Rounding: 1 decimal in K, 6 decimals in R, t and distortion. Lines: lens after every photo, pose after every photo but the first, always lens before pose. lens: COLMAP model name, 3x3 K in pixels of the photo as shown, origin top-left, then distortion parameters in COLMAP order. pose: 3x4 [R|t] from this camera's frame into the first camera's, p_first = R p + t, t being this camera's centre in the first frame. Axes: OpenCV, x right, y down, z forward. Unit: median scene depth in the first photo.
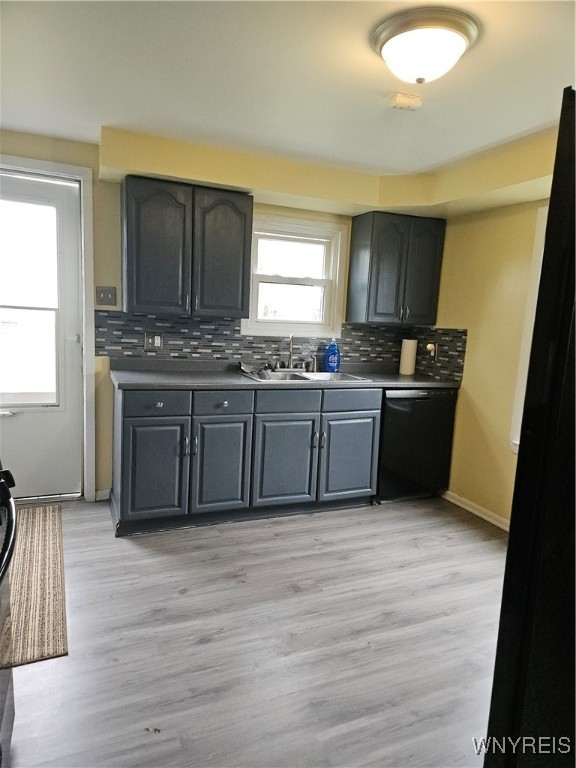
lens RADIAL K [[524.0, 0, 288.5], [0, 524.0, 384.9], [0, 0, 1]] dist [0.000192, -0.000445]
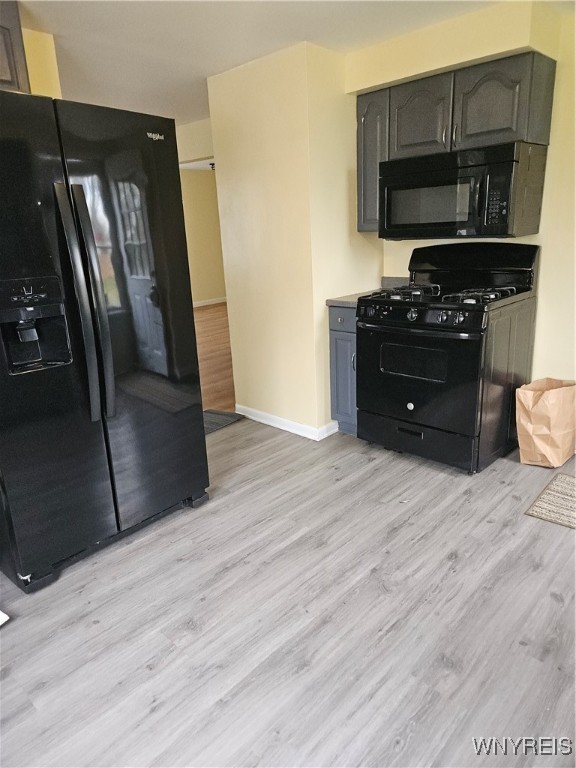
lens RADIAL K [[524.0, 0, 286.0], [0, 524.0, 385.4], [0, 0, 1]] dist [0.000192, -0.000445]
pose [[-0.919551, 0.119493, -0.374362, 0.457440], [-0.039772, 0.919457, 0.391174, -0.188247], [0.390953, 0.374593, -0.840735, 1.547152]]
